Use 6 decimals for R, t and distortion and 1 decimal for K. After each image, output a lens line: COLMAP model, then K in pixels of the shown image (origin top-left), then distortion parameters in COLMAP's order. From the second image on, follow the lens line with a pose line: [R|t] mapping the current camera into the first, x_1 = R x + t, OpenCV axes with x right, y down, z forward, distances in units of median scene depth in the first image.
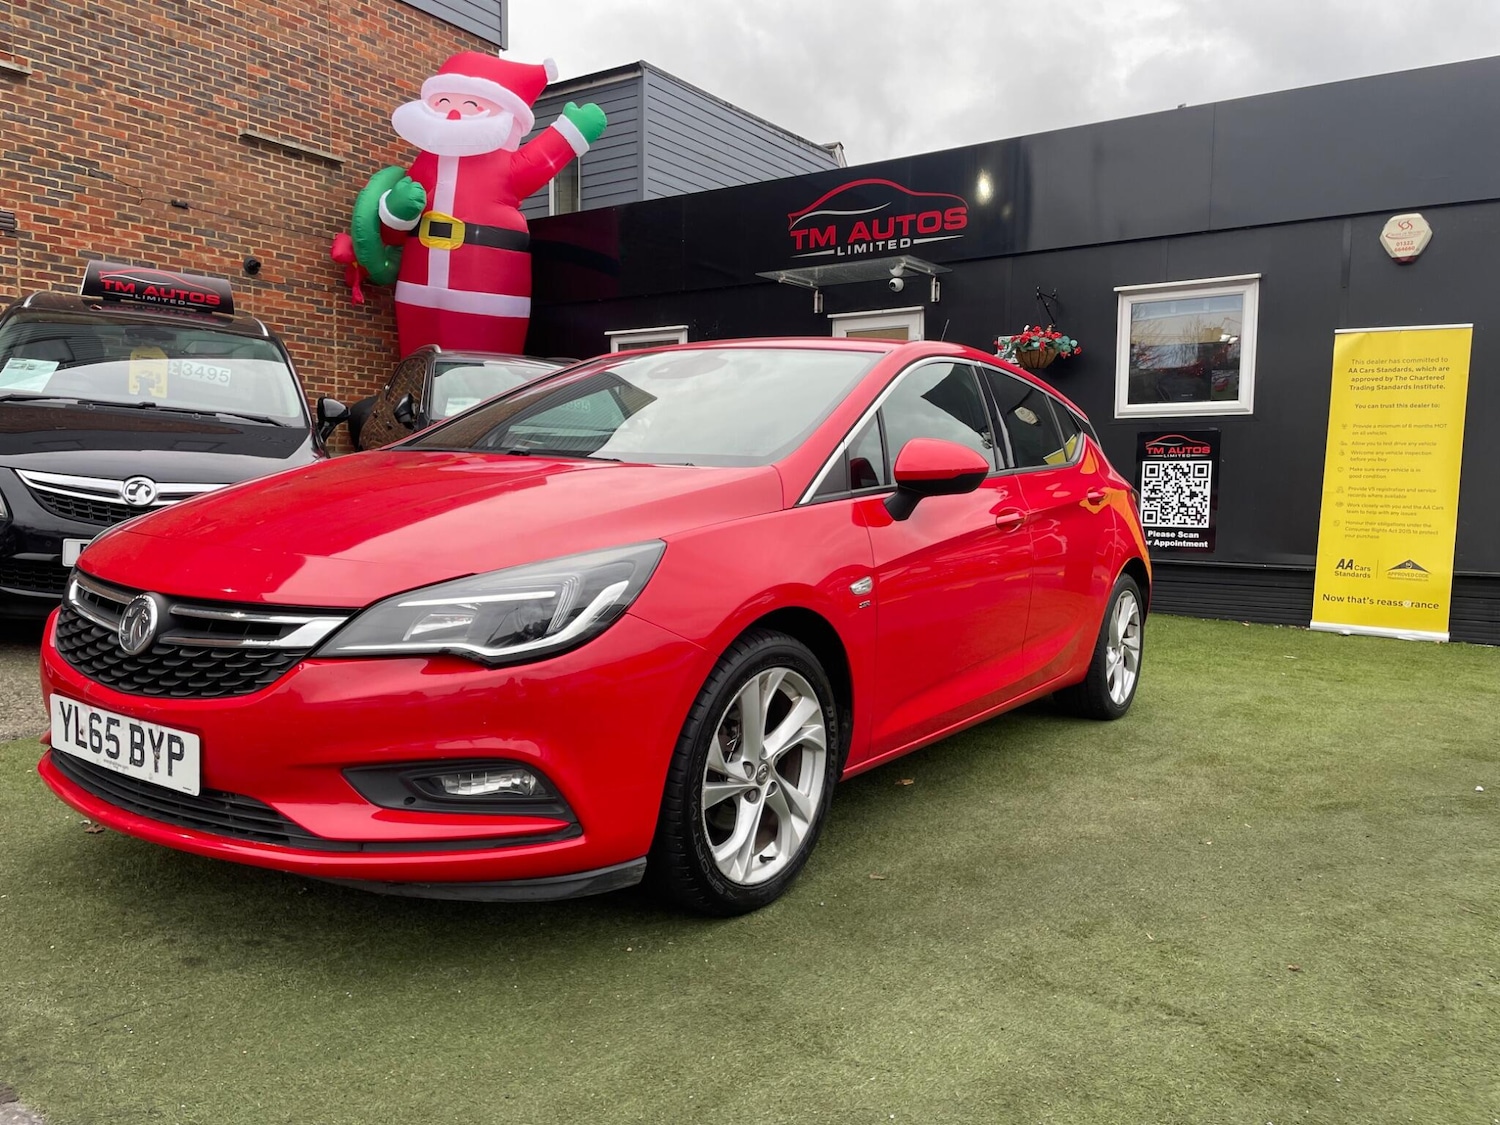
lens RADIAL K [[1122.9, 0, 759.5], [0, 1122.9, 570.6], [0, 0, 1]] dist [0.089607, -0.118197]
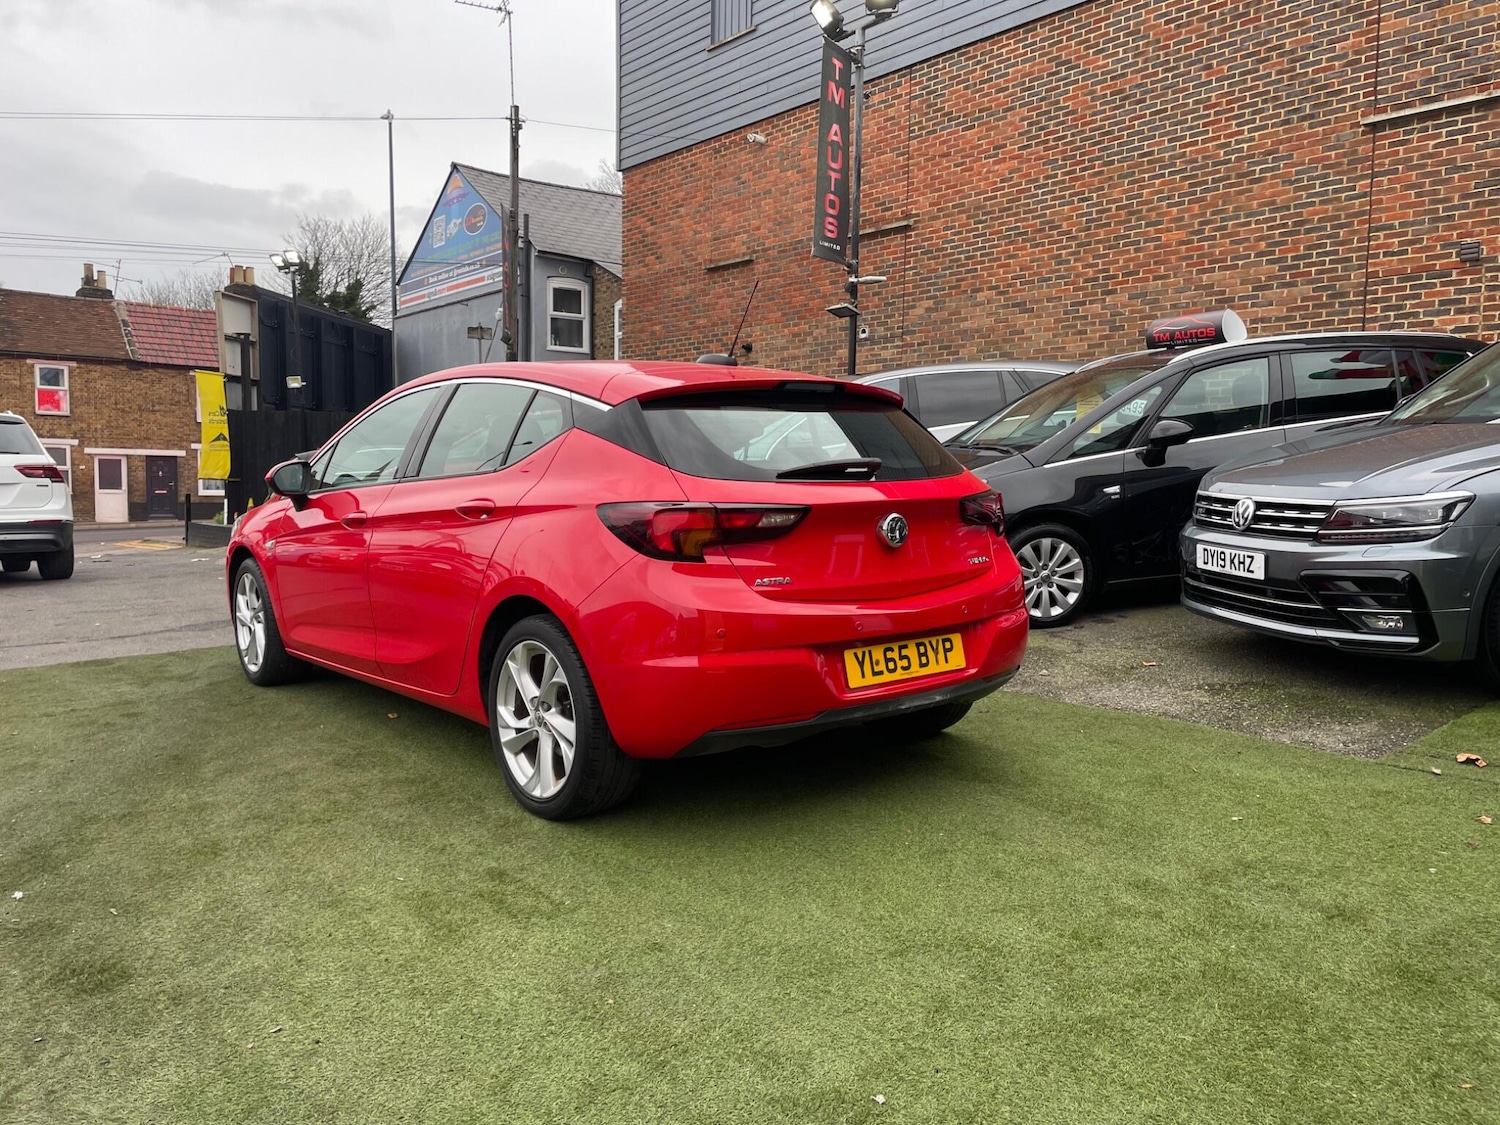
lens RADIAL K [[1119.6, 0, 756.2], [0, 1119.6, 571.9], [0, 0, 1]] dist [0.092951, -0.120279]
pose [[-0.268101, 0.056800, -0.961715, 0.532710], [-0.087854, 0.992660, 0.083119, -0.053901], [0.959377, 0.106775, -0.261143, 0.720063]]
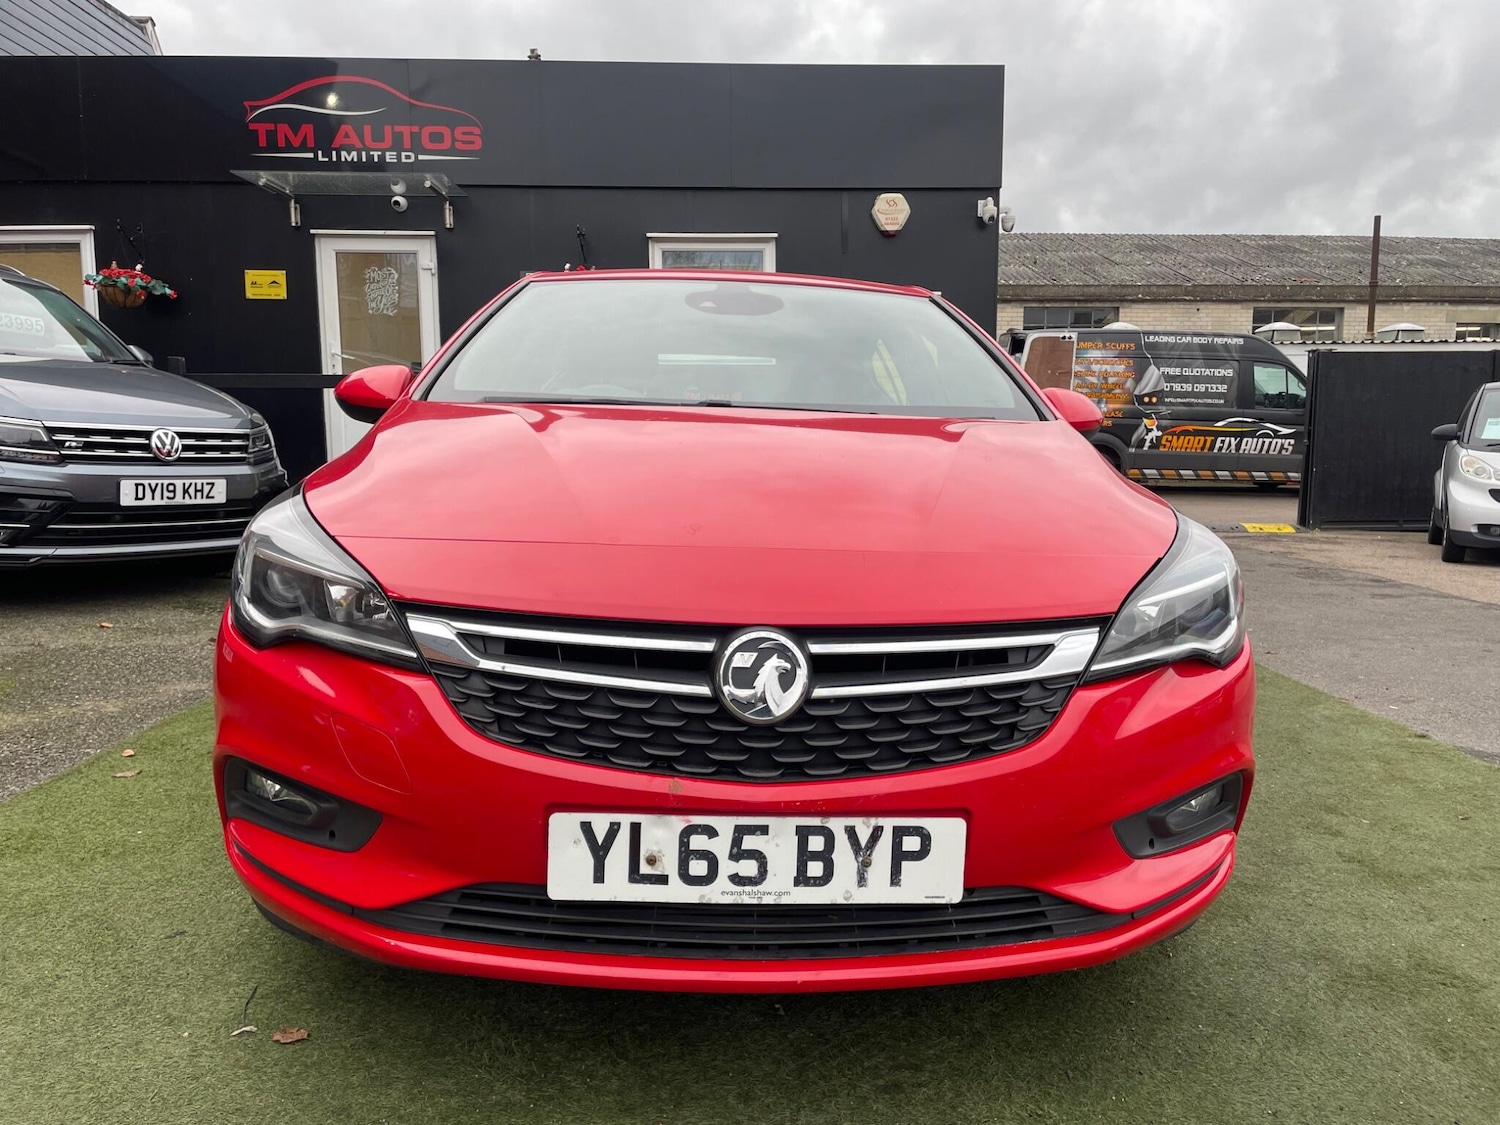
lens RADIAL K [[1119.6, 0, 756.2], [0, 1119.6, 571.9], [0, 0, 1]] dist [0.092951, -0.120279]
pose [[0.802738, -0.089500, 0.589577, -0.233655], [0.057555, 0.995686, 0.072785, -0.015262], [-0.593547, -0.024494, 0.804426, 0.122327]]
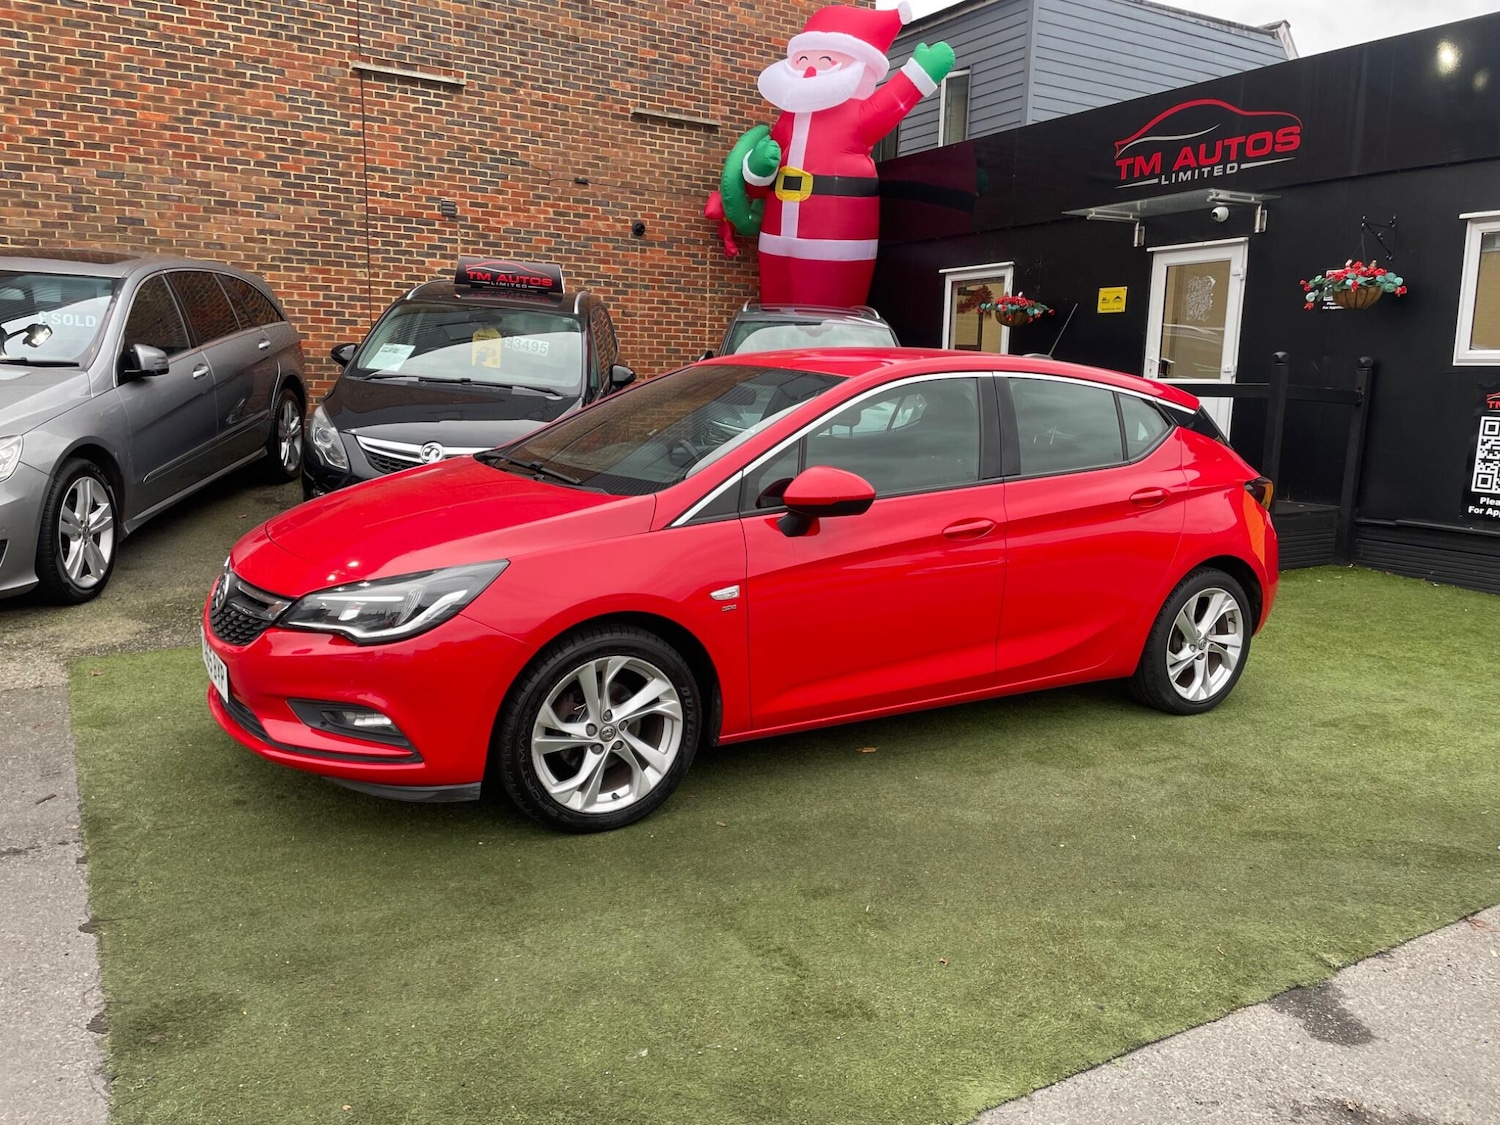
lens RADIAL K [[1119.1, 0, 738.6], [0, 1119.1, 563.0], [0, 0, 1]] dist [0.096203, -0.129455]
pose [[0.906052, 0.072552, -0.416900, 0.196218], [-0.038415, 0.995227, 0.089711, -0.041572], [0.421419, -0.065268, 0.904514, -0.034189]]
